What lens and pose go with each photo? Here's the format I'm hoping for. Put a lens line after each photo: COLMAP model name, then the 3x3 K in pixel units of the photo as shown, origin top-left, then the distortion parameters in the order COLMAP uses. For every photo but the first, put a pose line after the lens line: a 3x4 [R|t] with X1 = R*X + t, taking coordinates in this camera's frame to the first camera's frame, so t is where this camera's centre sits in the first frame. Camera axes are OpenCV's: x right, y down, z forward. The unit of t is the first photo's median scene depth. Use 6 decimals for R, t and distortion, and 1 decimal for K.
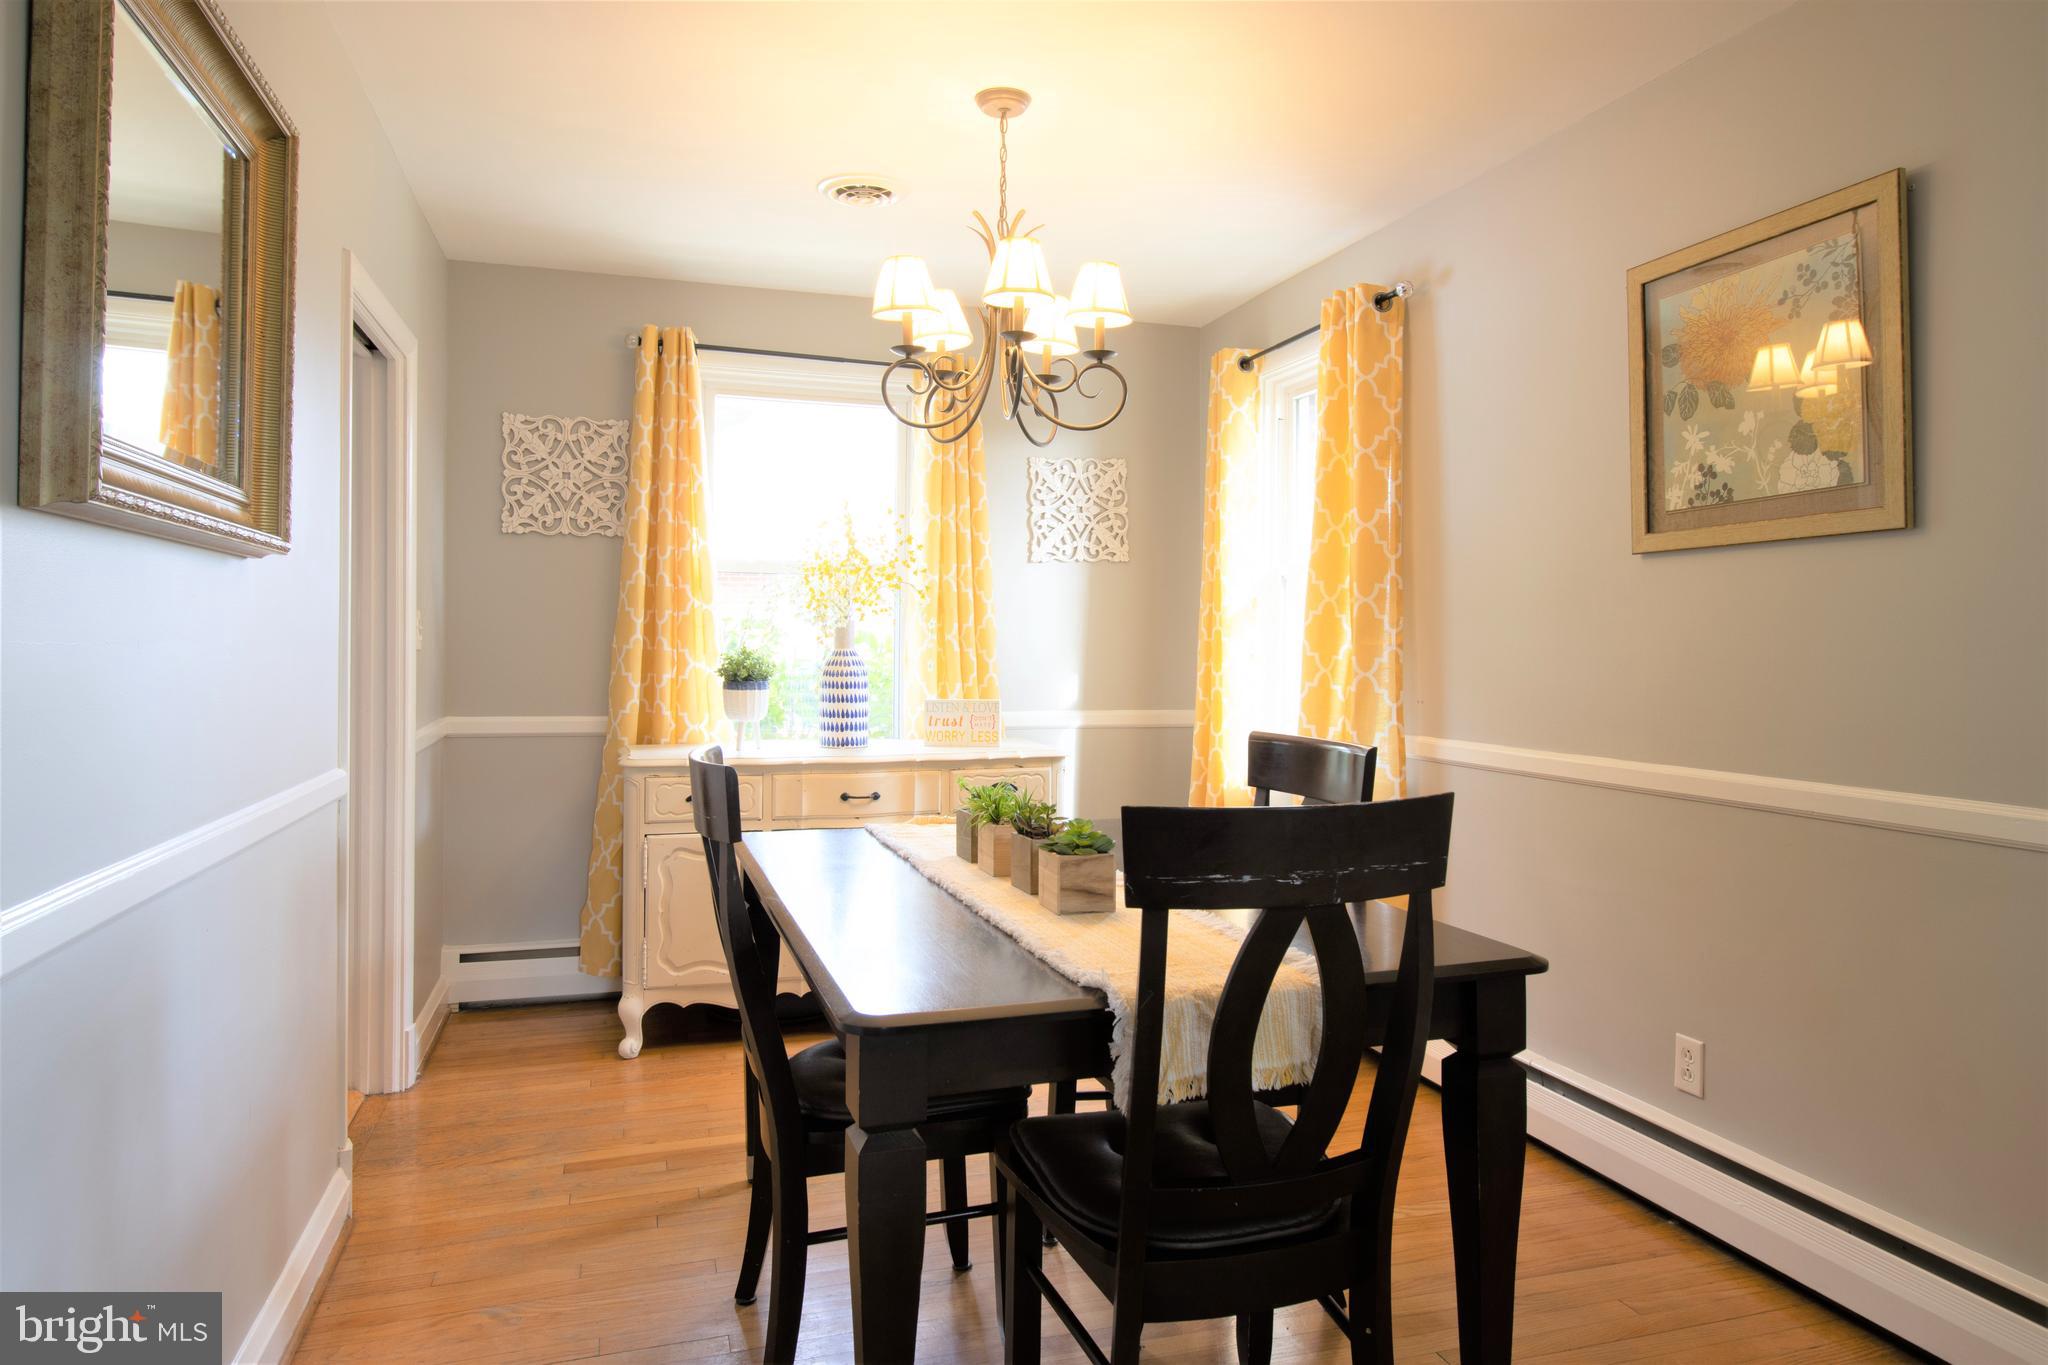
lens RADIAL K [[1260.6, 0, 1028.7], [0, 1260.6, 649.9], [0, 0, 1]] dist [0.015443, -0.026977]
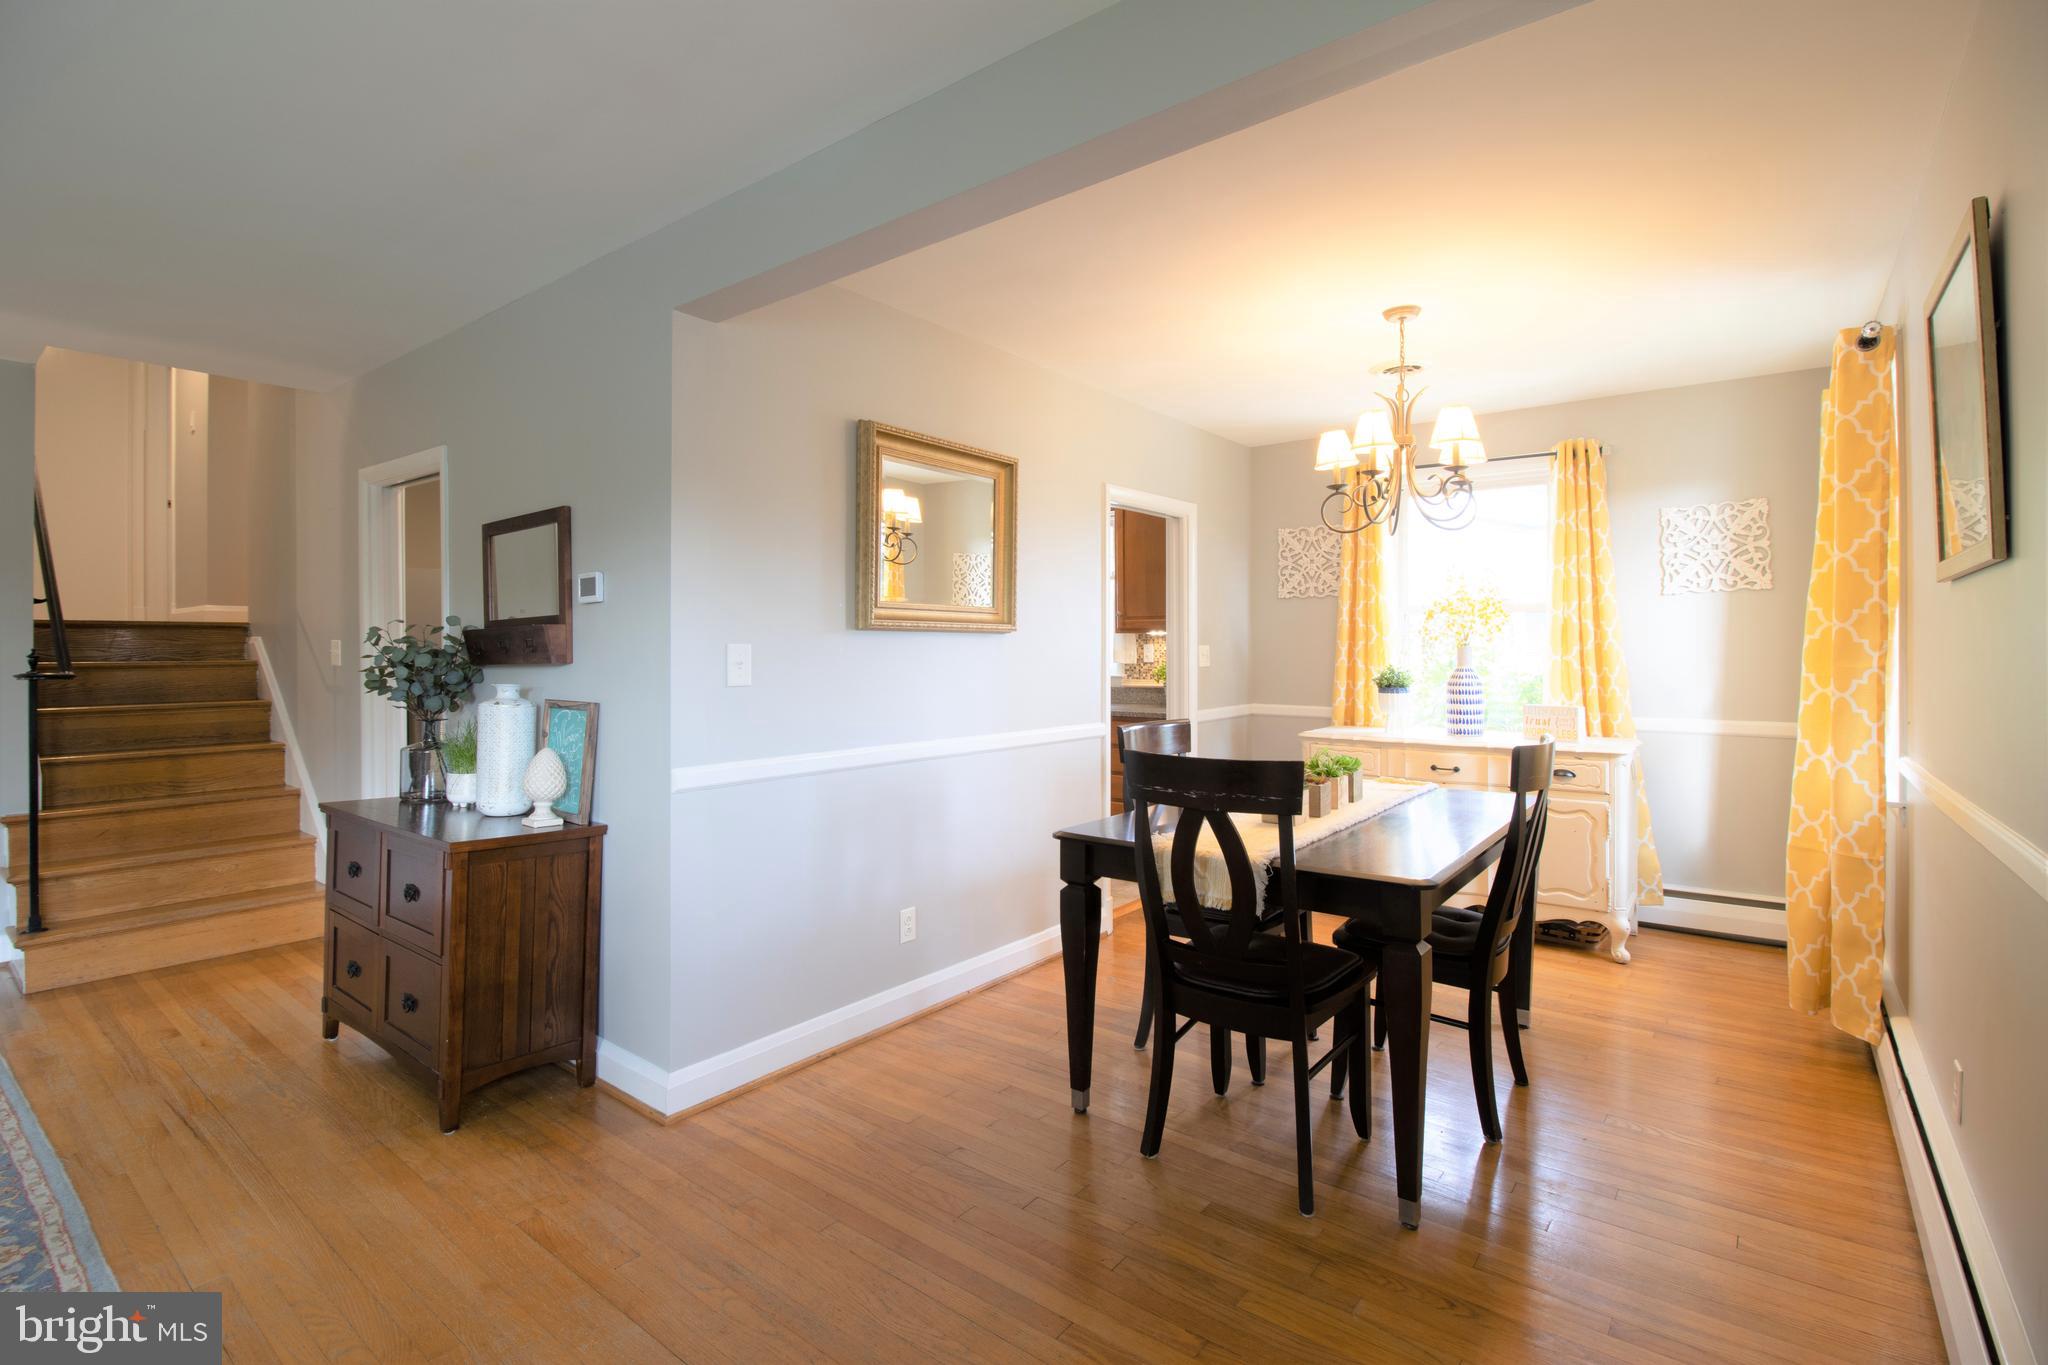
lens RADIAL K [[949.4, 0, 1029.9], [0, 949.4, 651.7], [0, 0, 1]] dist [0.000531, -0.013615]
pose [[0.568825, -0.007415, -0.822425, 0.461624], [0.001654, 0.999968, -0.007872, -0.010220], [0.822457, 0.003117, 0.568819, -0.017956]]
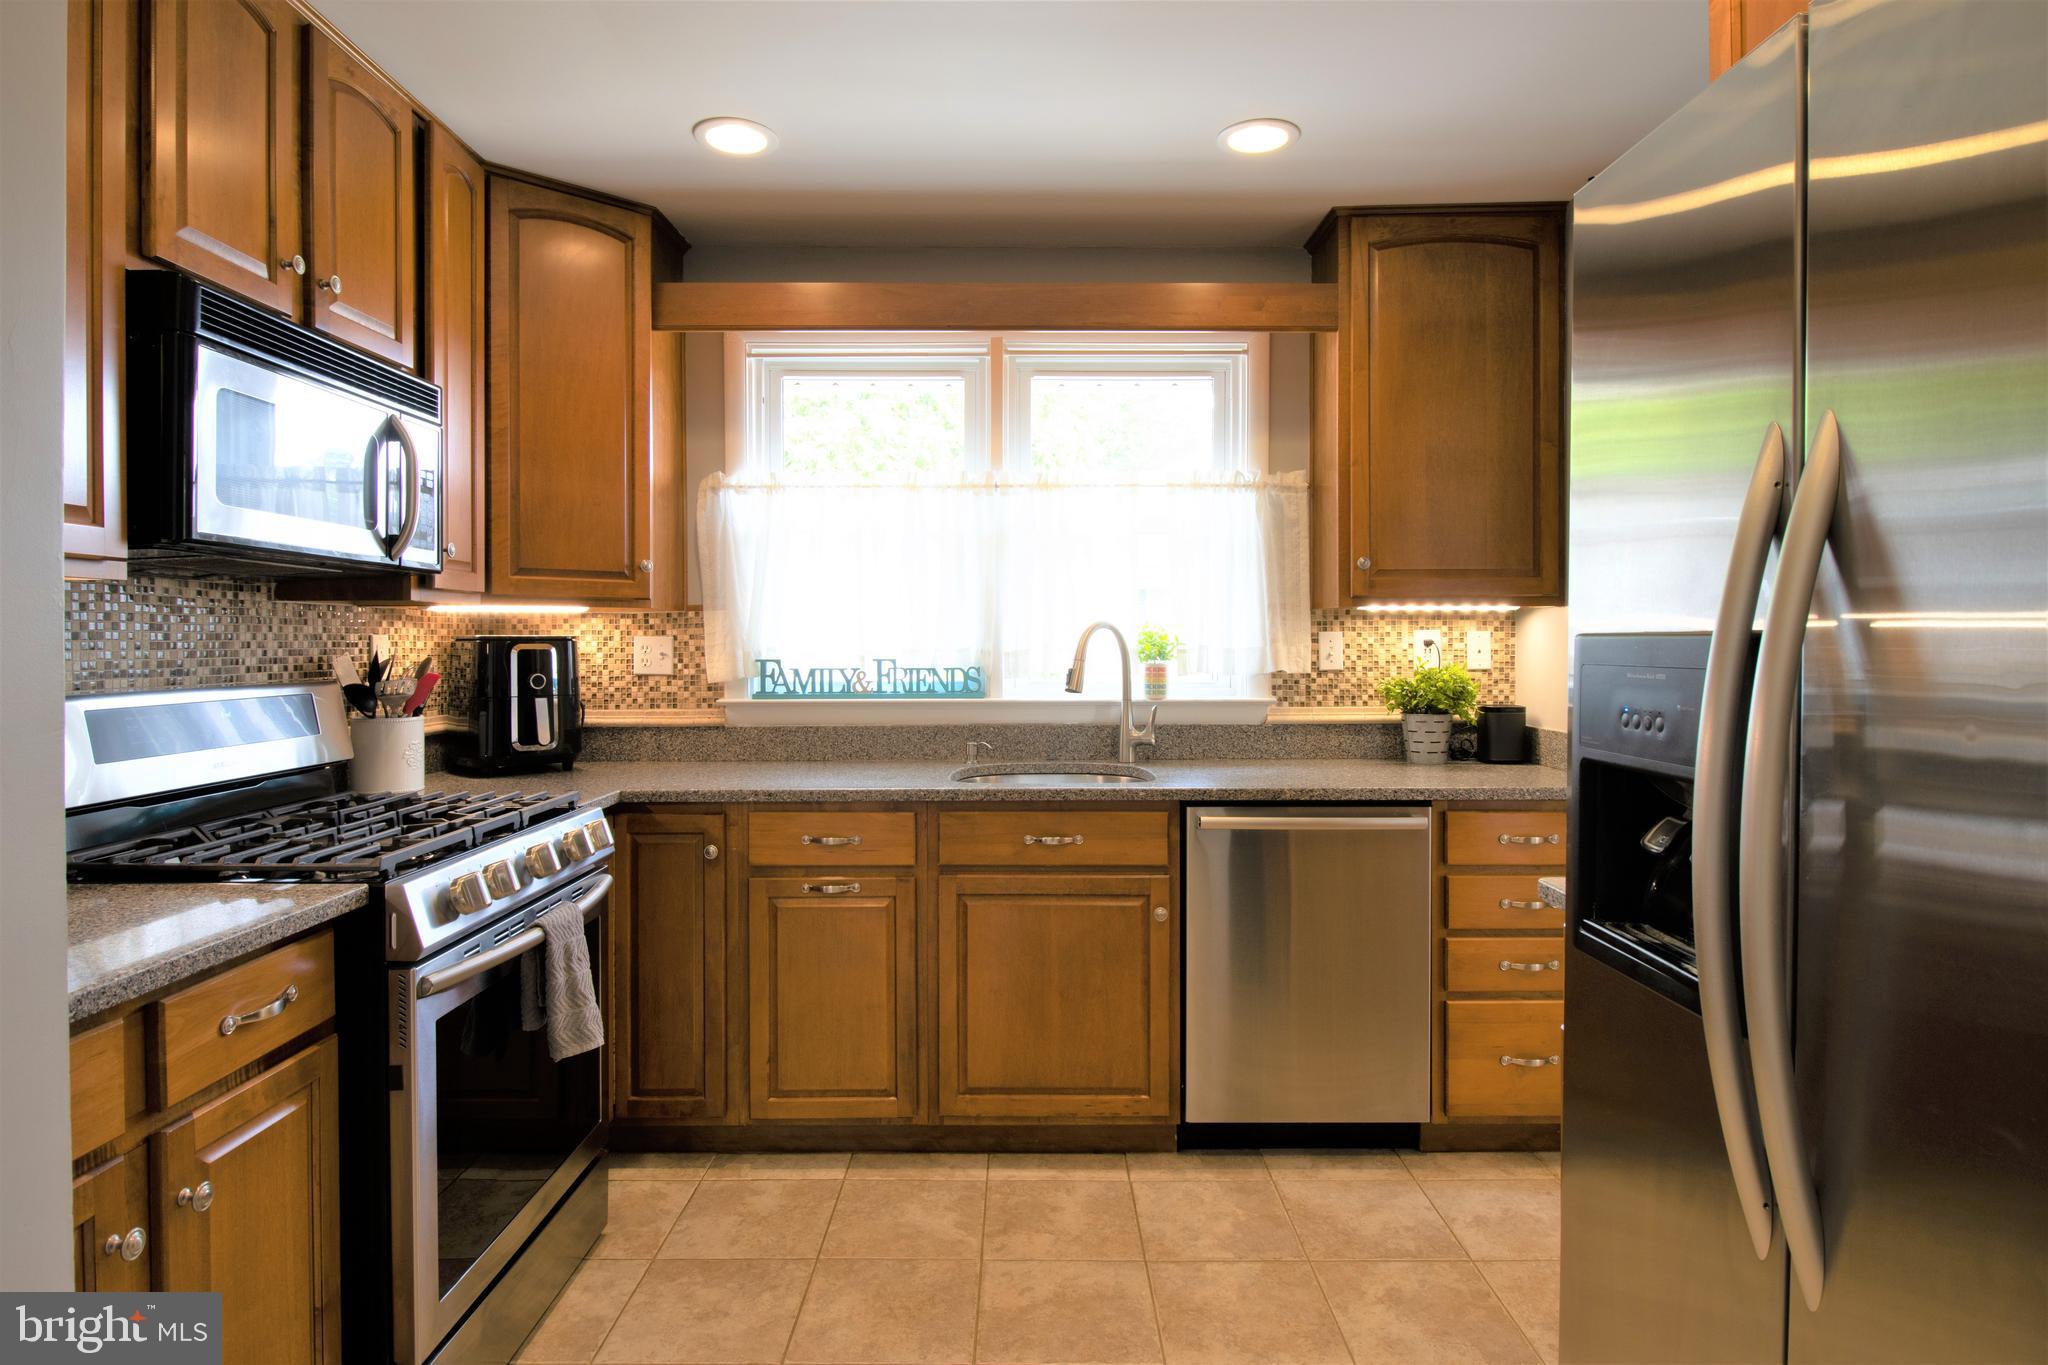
lens RADIAL K [[1132.5, 0, 1030.7], [0, 1132.5, 649.1], [0, 0, 1]] dist [0.005815, -0.013254]
pose [[0.952907, -0.006410, -0.303195, -0.579222], [0.007030, 0.999975, 0.000955, -0.022372], [0.303181, -0.003041, 0.952928, 0.110891]]
